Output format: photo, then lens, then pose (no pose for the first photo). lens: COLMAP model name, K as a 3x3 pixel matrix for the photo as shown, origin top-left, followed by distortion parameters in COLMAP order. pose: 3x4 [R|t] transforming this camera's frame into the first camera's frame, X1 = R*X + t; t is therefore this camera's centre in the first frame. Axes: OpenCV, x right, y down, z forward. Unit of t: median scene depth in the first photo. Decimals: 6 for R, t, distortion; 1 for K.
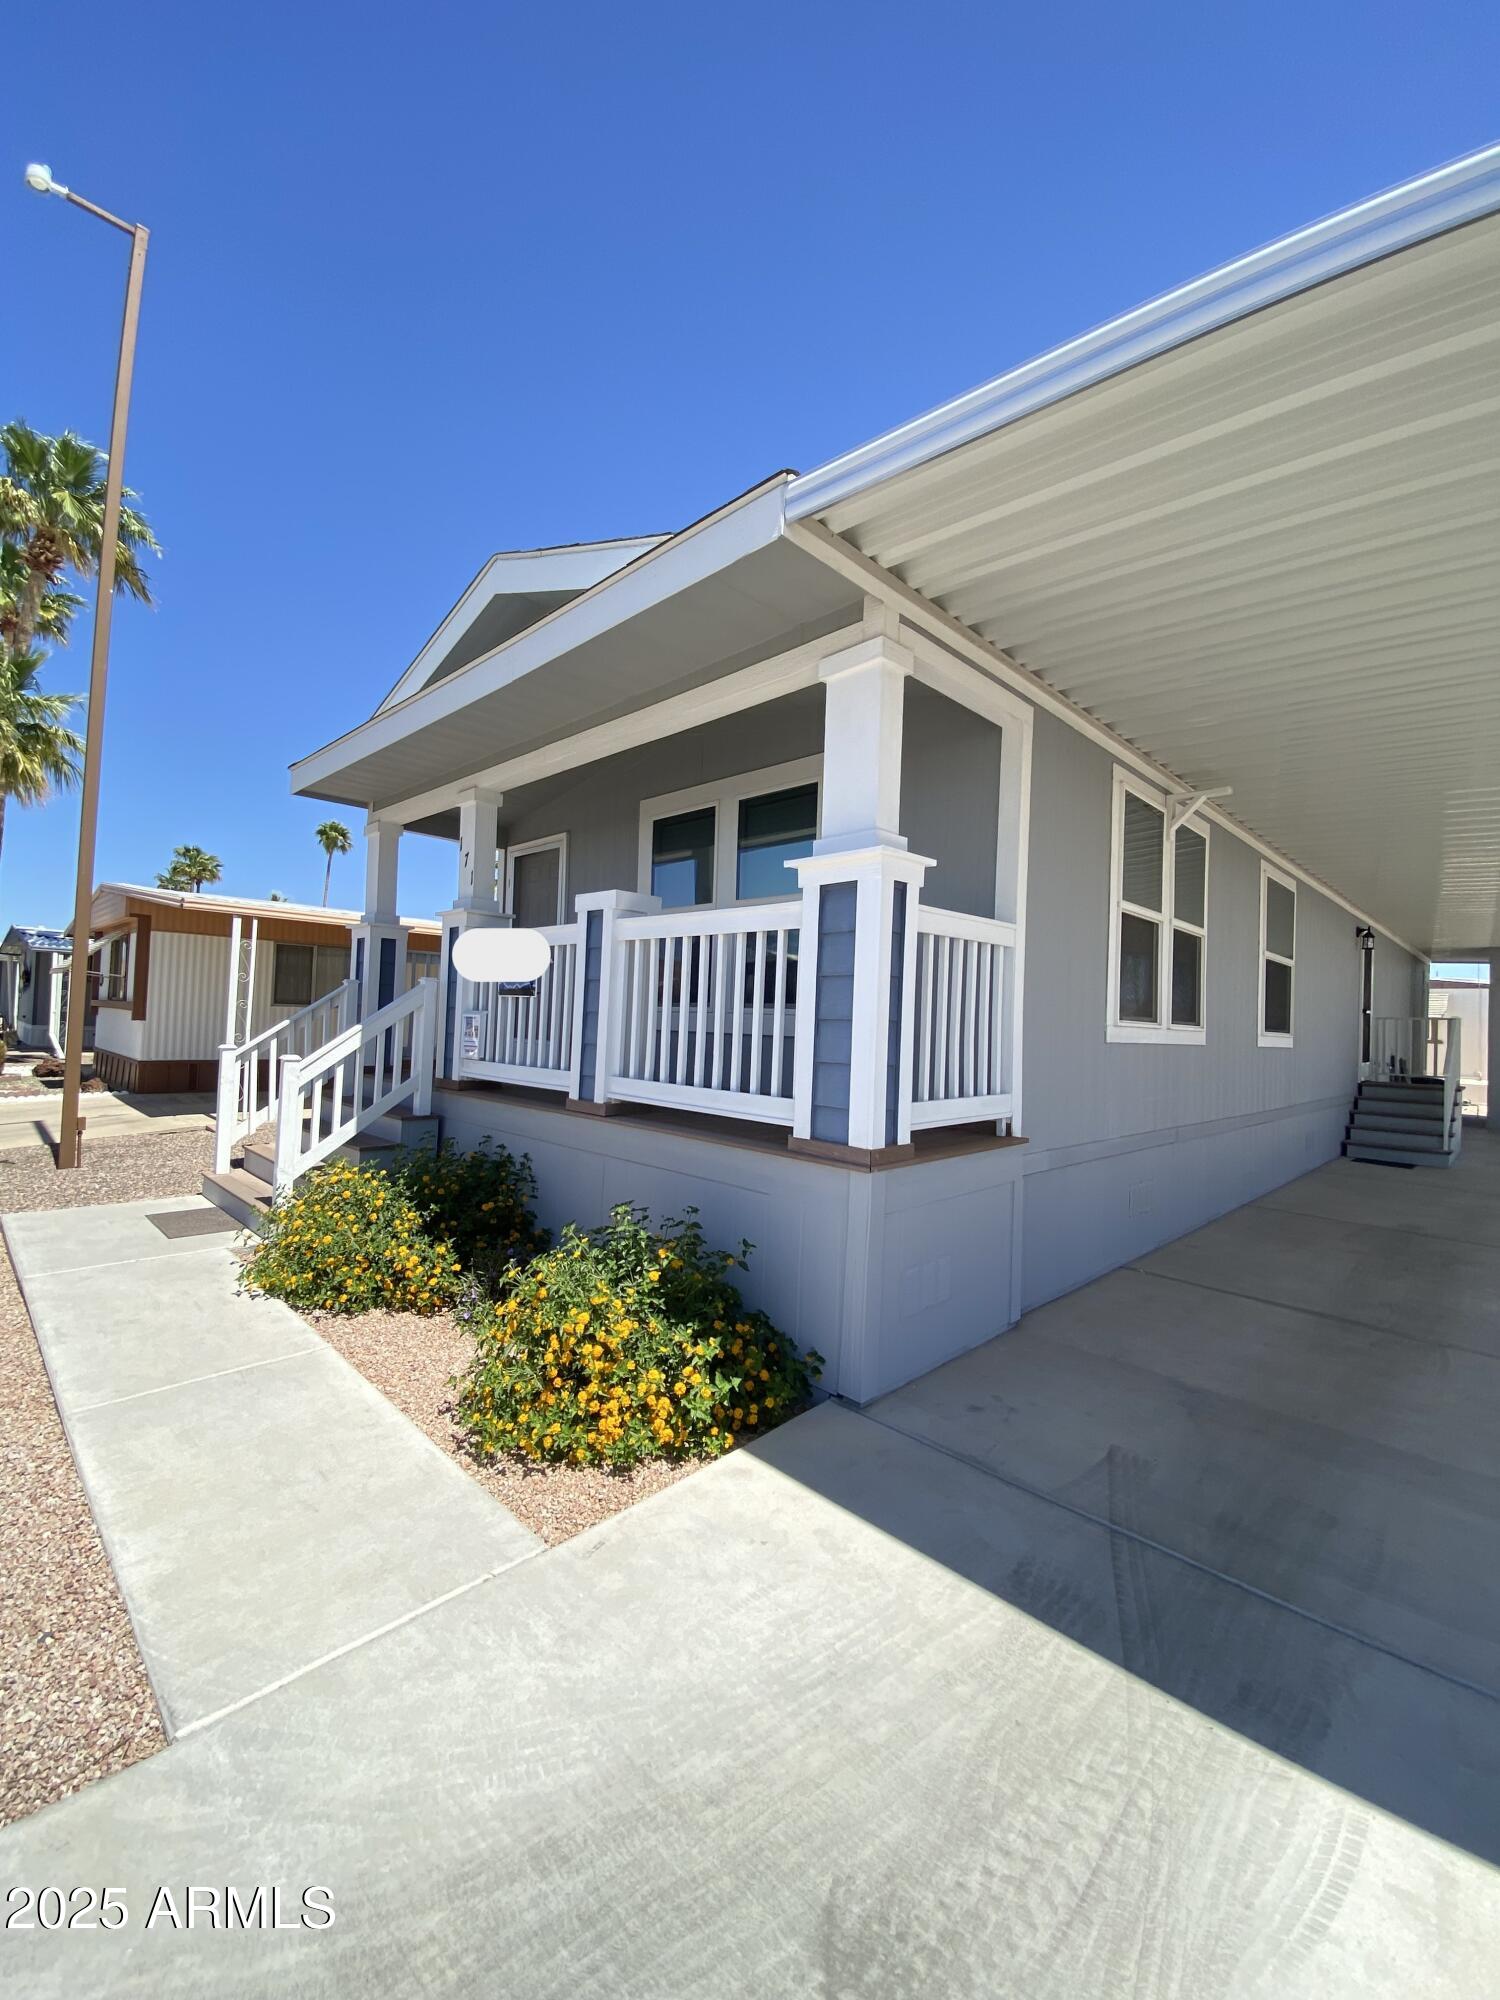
lens RADIAL K [[831.2, 0, 741.9], [0, 831.2, 998.4], [0, 0, 1]] dist [0.003134, -0.010594]
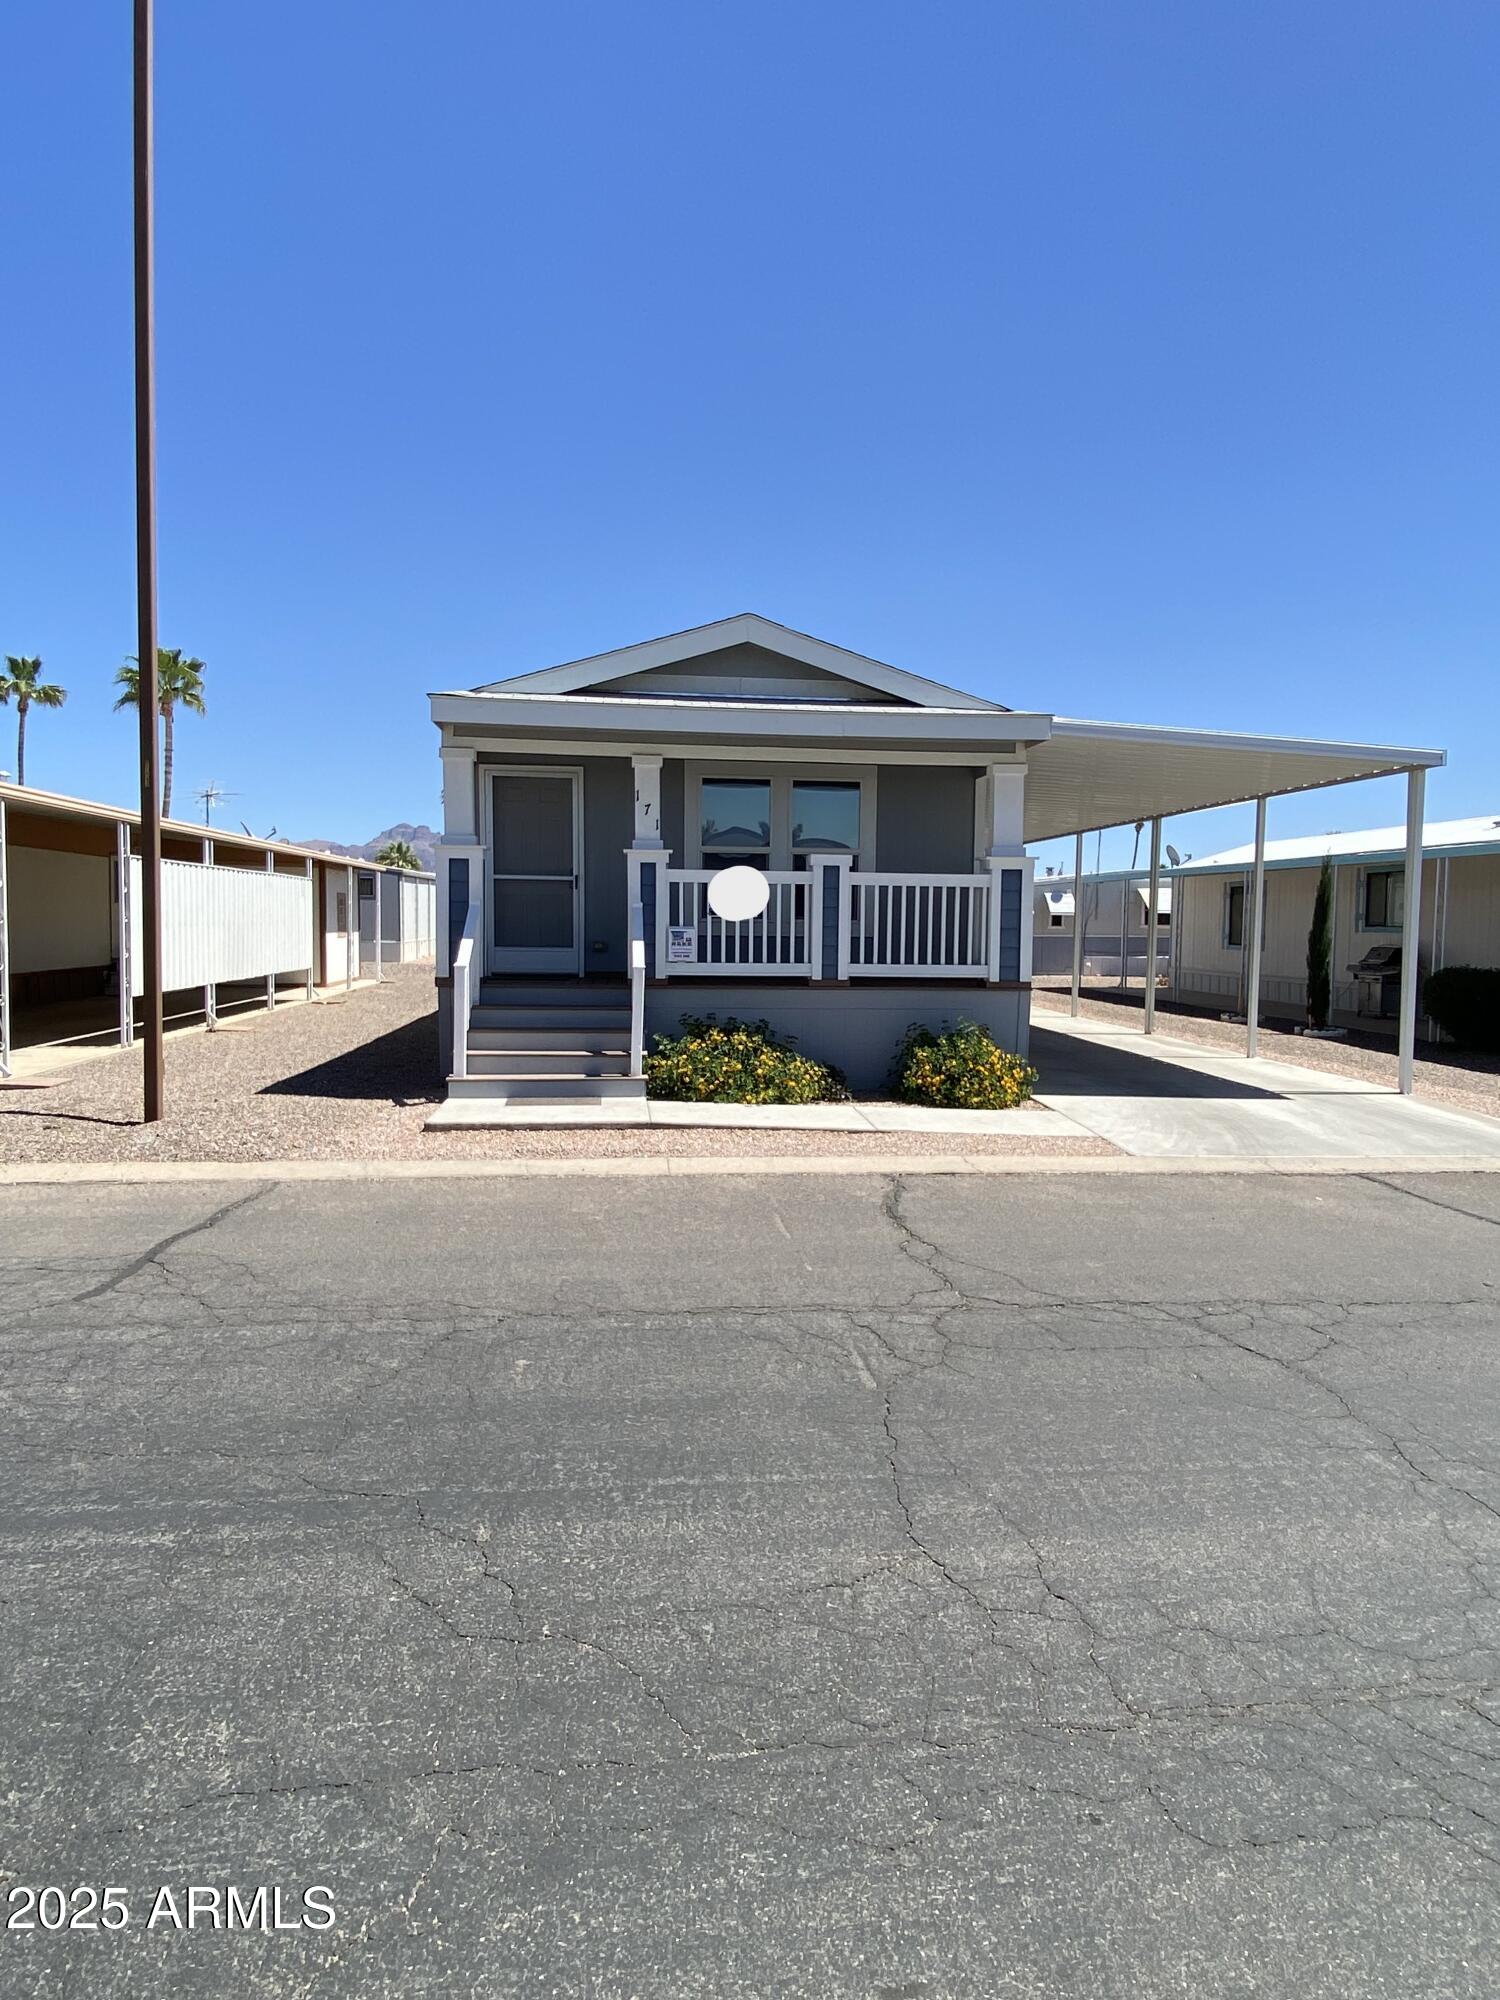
lens RADIAL K [[1214.2, 0, 760.8], [0, 1214.2, 1012.3], [0, 0, 1]] dist [0.037549, -0.027466]
pose [[0.620621, -0.088563, 0.779093, -1.997403], [-0.011020, 0.992518, 0.121602, -0.099839], [-0.784034, -0.084055, 0.615001, -0.382124]]
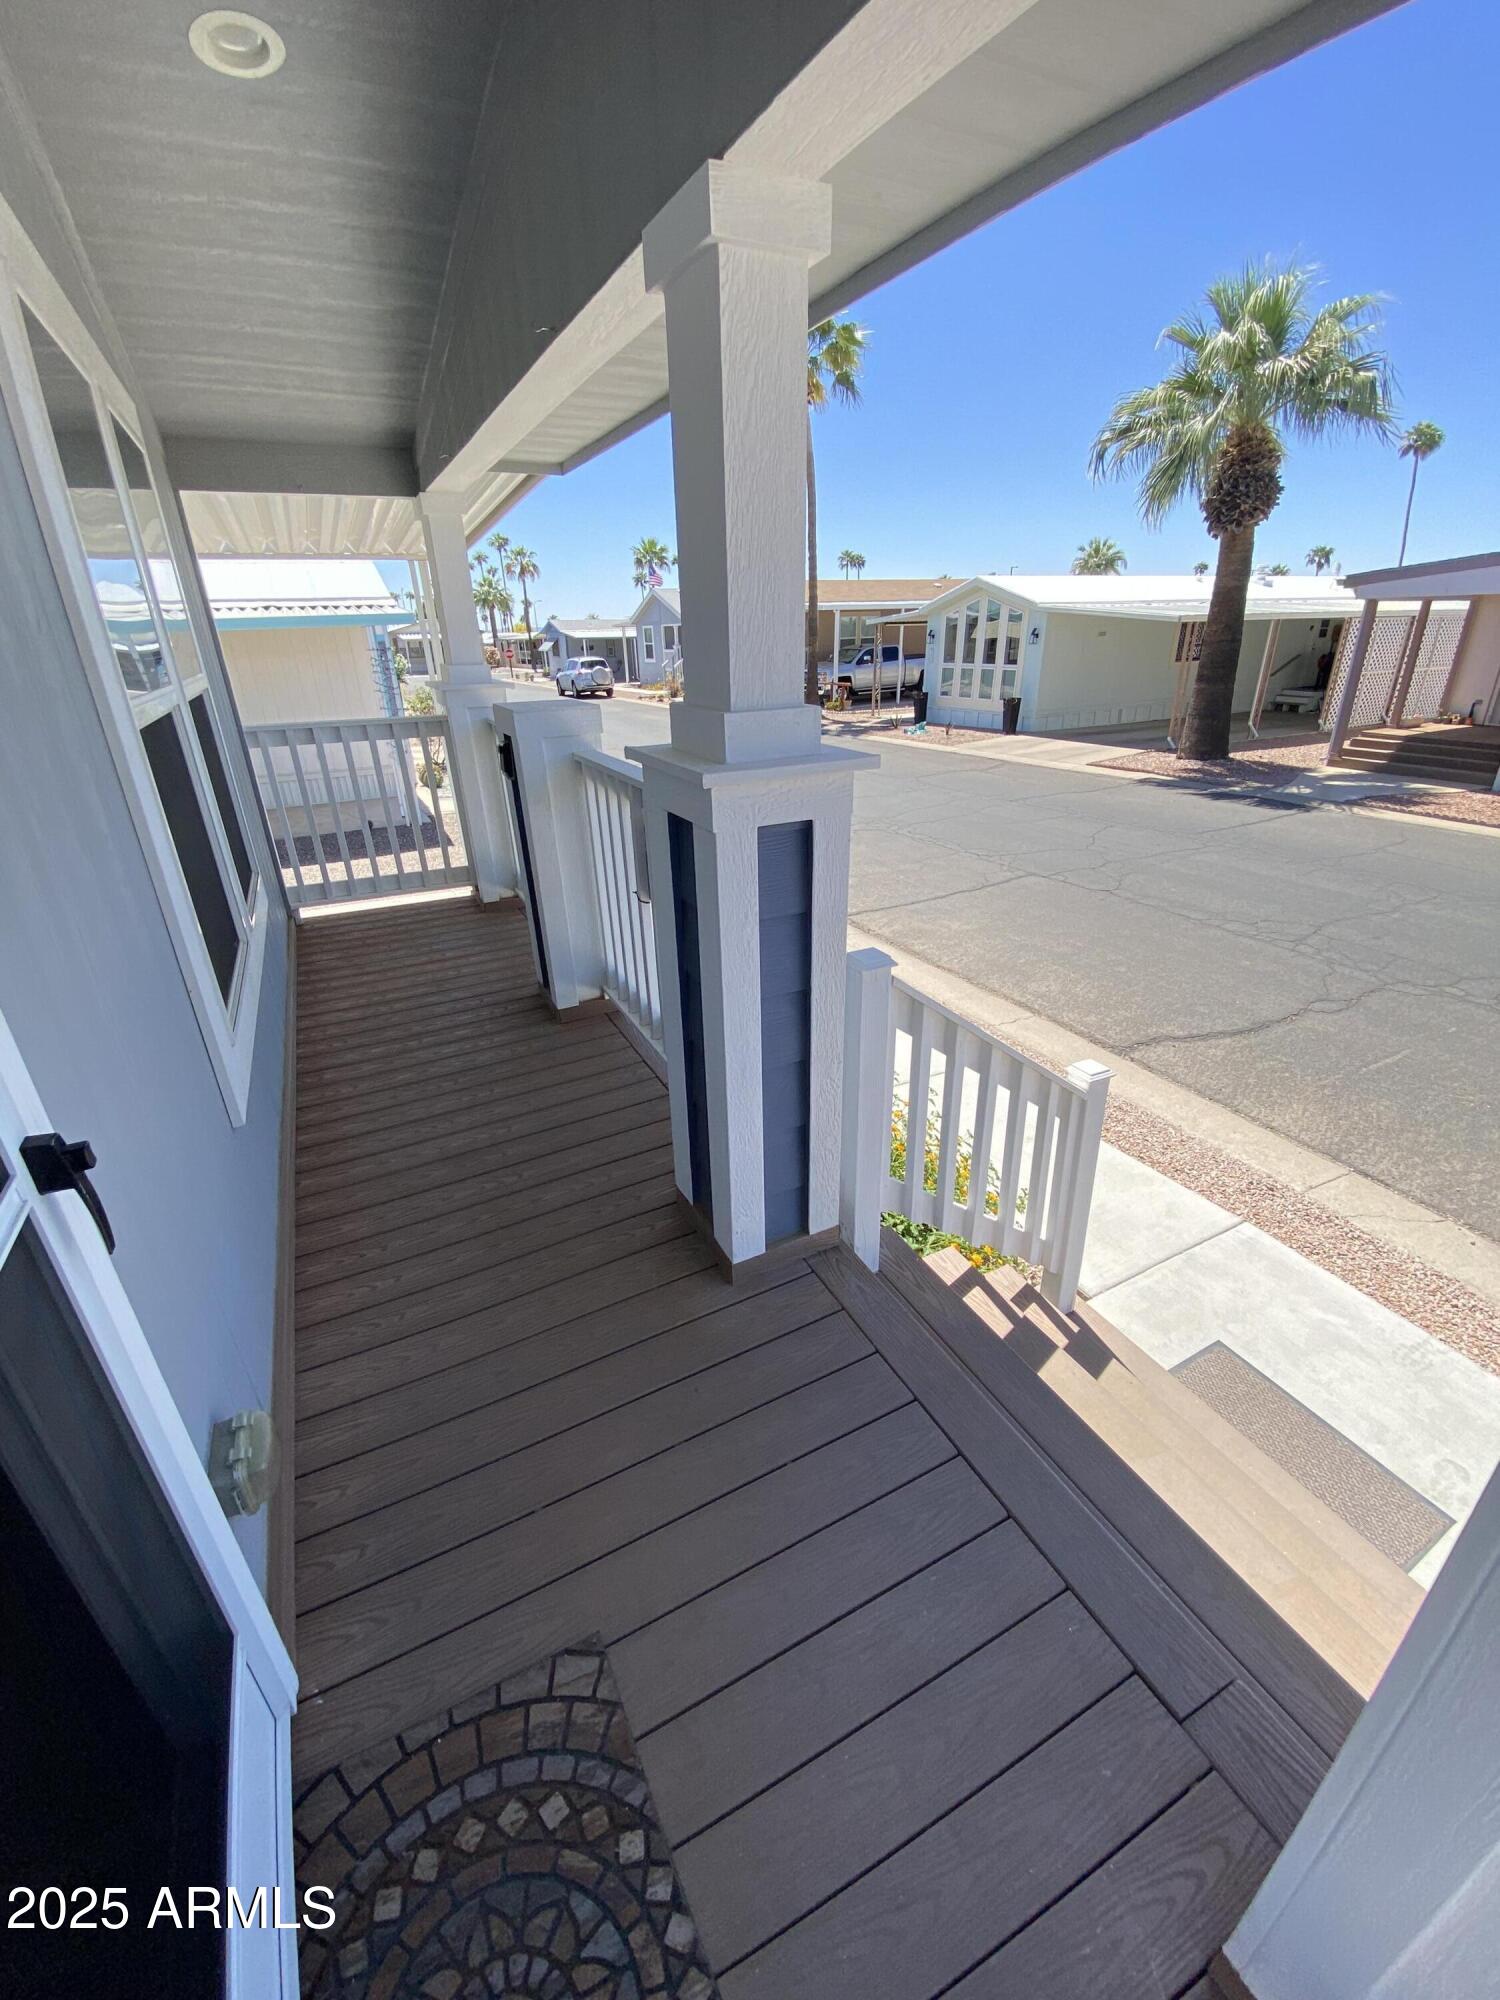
lens RADIAL K [[831.2, 0, 757.4], [0, 831.2, 1000.5], [0, 0, 1]] dist [0.003134, -0.010594]
pose [[-0.953158, -0.134525, 0.270912, -0.499067], [-0.018480, 0.919882, 0.391760, -0.153111], [-0.301908, 0.368402, -0.879279, 1.492560]]
